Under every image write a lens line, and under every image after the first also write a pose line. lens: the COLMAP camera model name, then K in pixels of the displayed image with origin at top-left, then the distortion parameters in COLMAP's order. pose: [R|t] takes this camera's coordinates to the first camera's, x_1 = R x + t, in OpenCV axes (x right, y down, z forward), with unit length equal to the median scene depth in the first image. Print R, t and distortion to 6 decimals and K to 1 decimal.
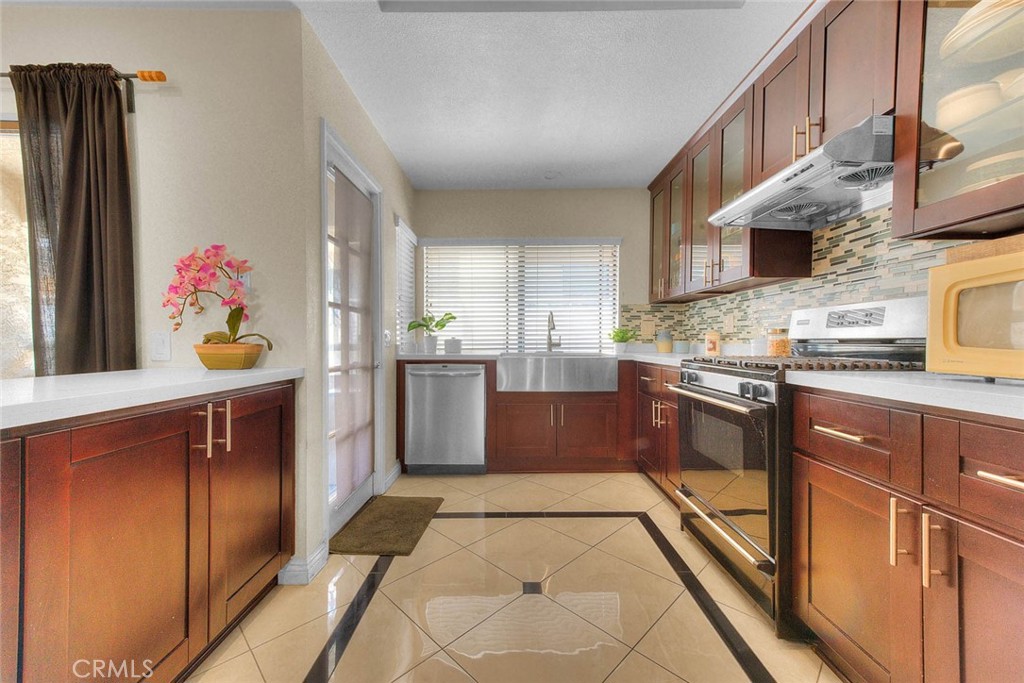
lens RADIAL K [[396.1, 0, 512.0], [0, 396.1, 341.5], [0, 0, 1]] dist [0.044270, 0.000017]
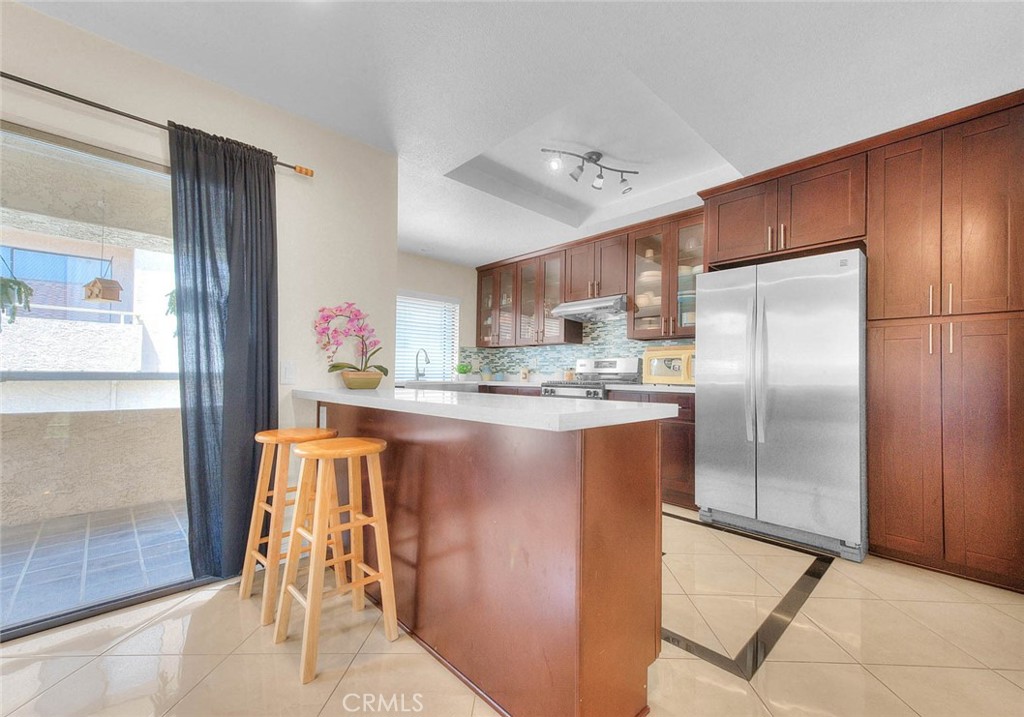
lens RADIAL K [[425.3, 0, 512.3], [0, 425.3, 370.8], [0, 0, 1]] dist [-0.000021, 0.000001]
pose [[0.722344, 0.017120, 0.691322, -1.077248], [-0.011625, 0.999853, -0.012614, 0.015292], [-0.691436, 0.001075, 0.722437, -0.367845]]
